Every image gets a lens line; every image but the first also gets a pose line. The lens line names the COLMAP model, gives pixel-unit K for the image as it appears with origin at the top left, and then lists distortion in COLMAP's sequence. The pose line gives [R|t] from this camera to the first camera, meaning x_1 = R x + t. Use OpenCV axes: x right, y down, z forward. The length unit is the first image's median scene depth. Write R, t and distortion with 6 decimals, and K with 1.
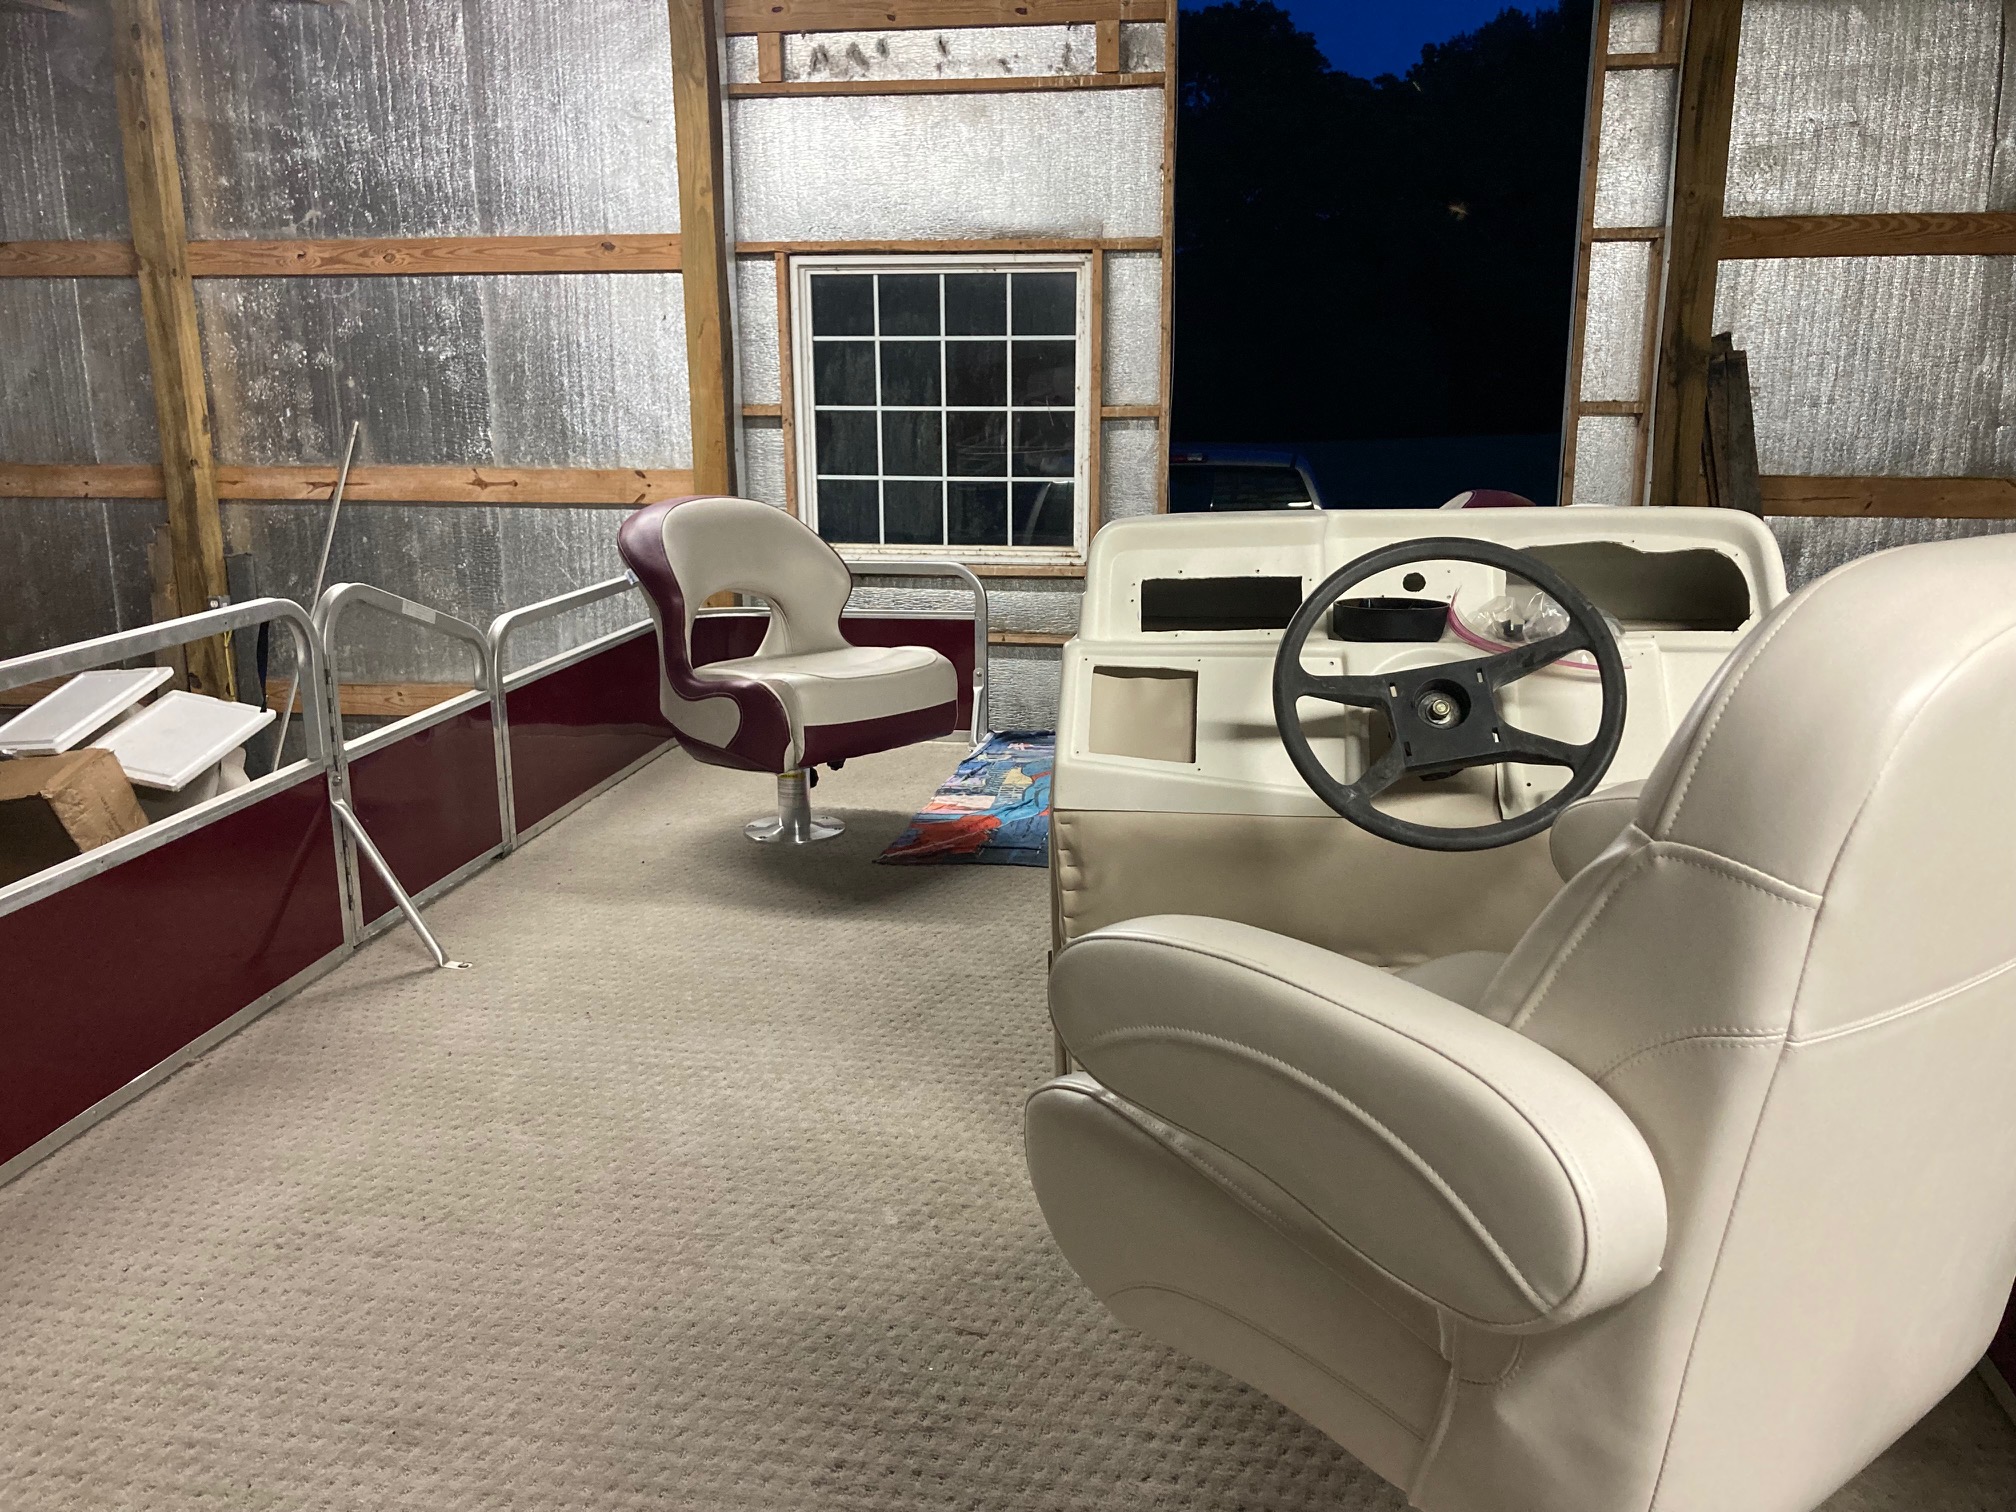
lens RADIAL K [[1680.6, 0, 1008.0], [0, 1680.6, 764.3], [0, 0, 1]] dist [0.037583, -0.012969]
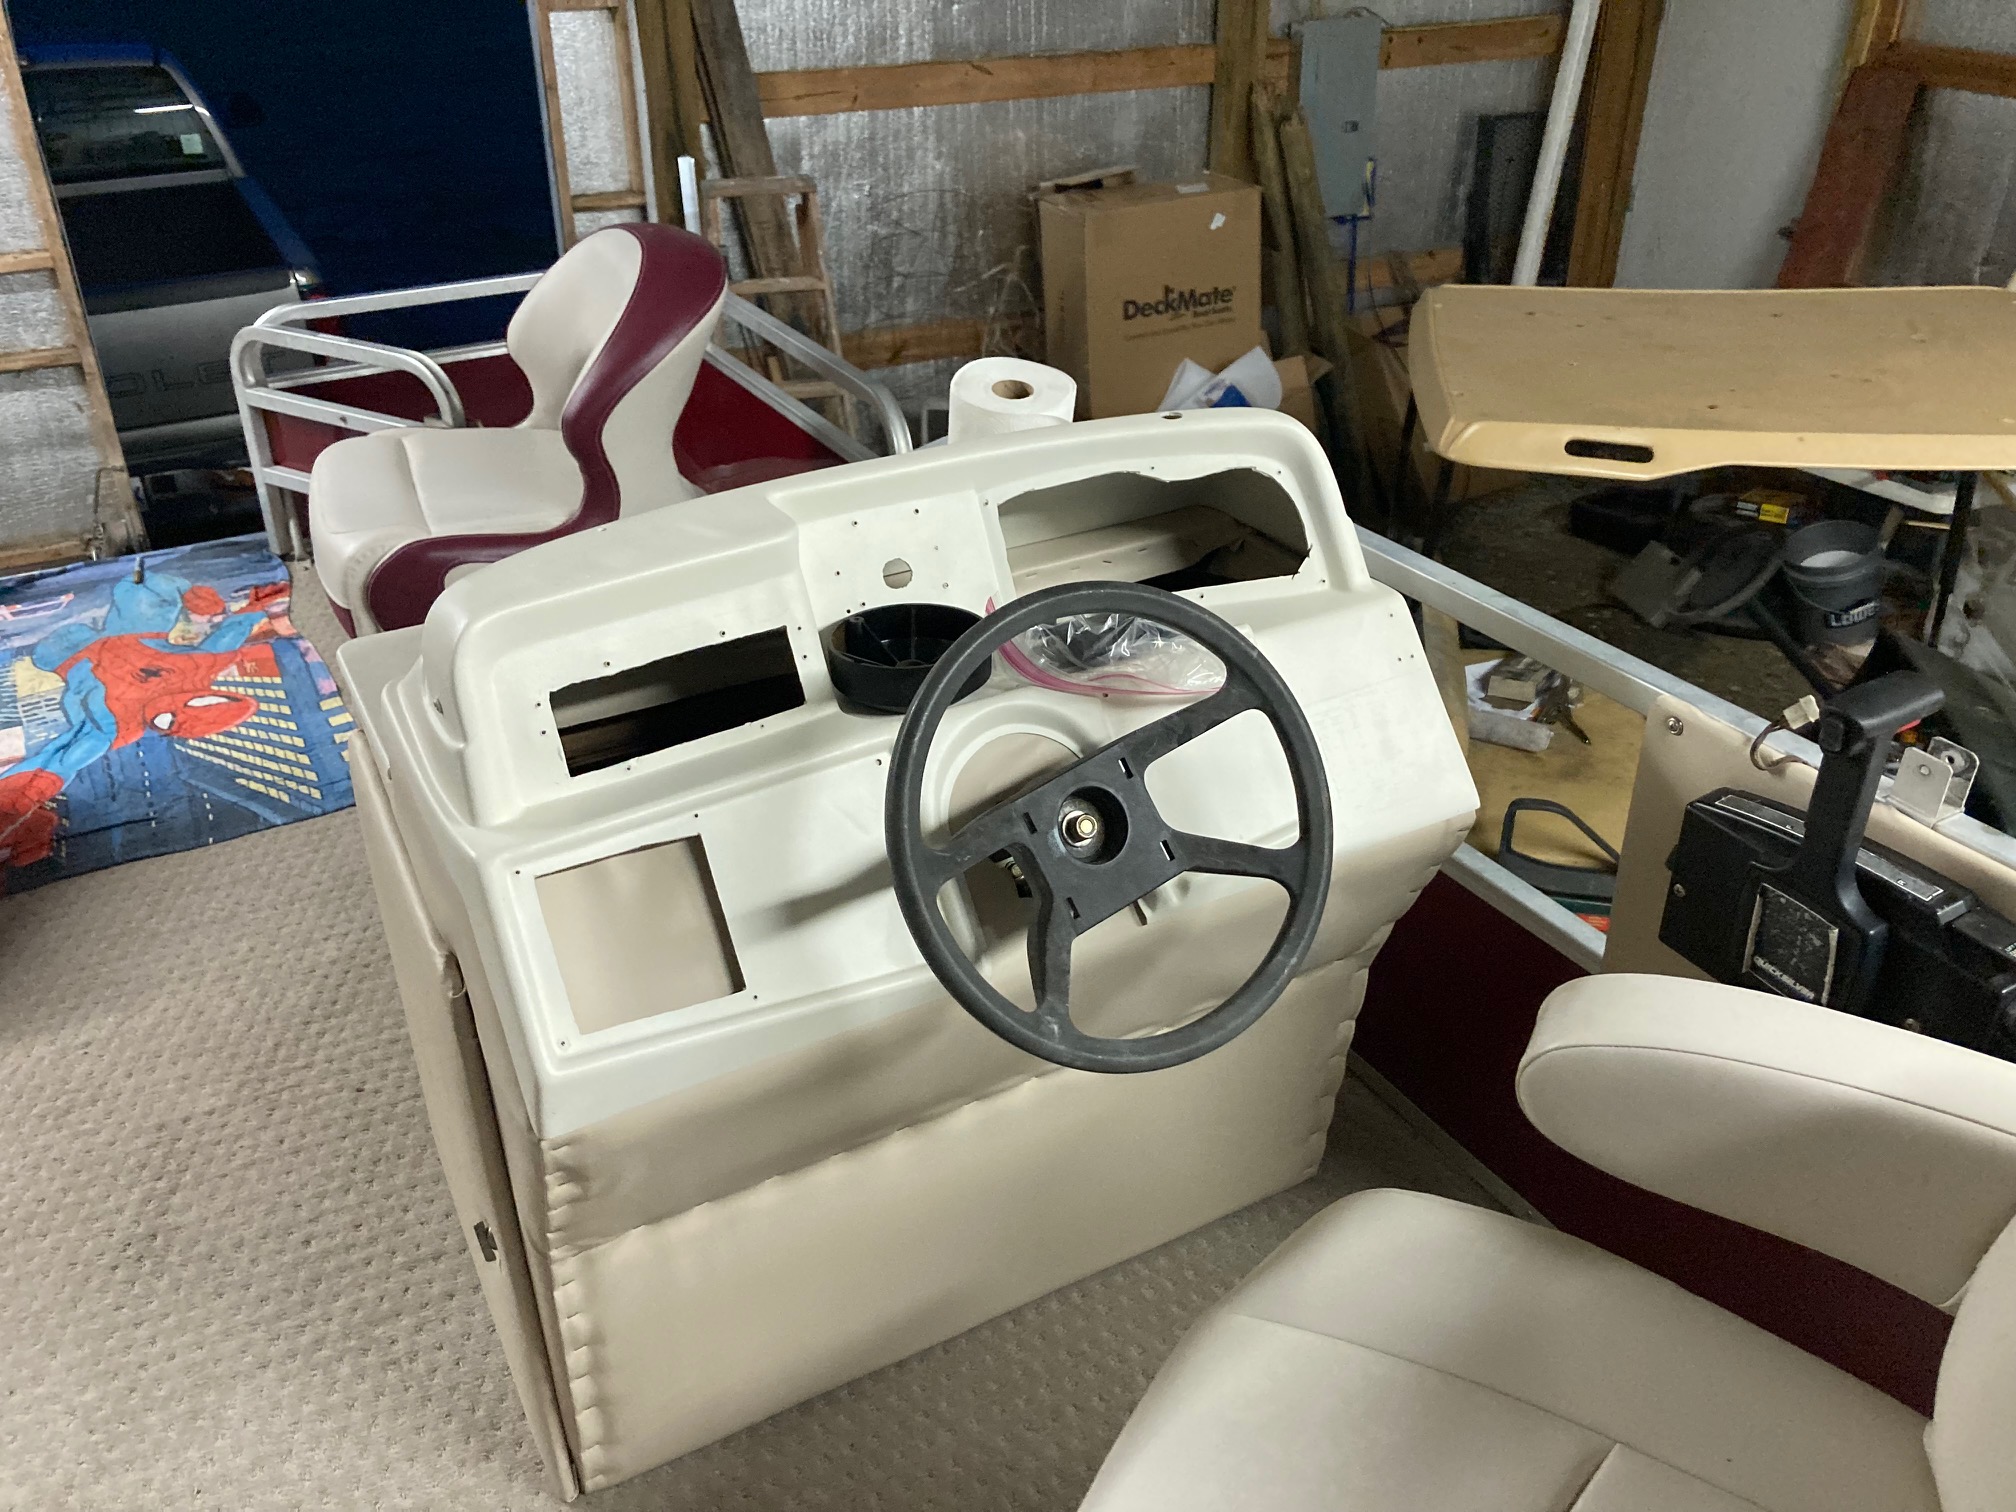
lens RADIAL K [[1680.6, 0, 1013.4], [0, 1680.6, 750.4], [0, 0, 1]] dist [0.037583, -0.012969]
pose [[0.798985, -0.288743, 0.527495, -0.033475], [0.147015, 0.944355, 0.294246, -0.074085], [-0.583103, -0.157549, 0.796975, 0.128801]]
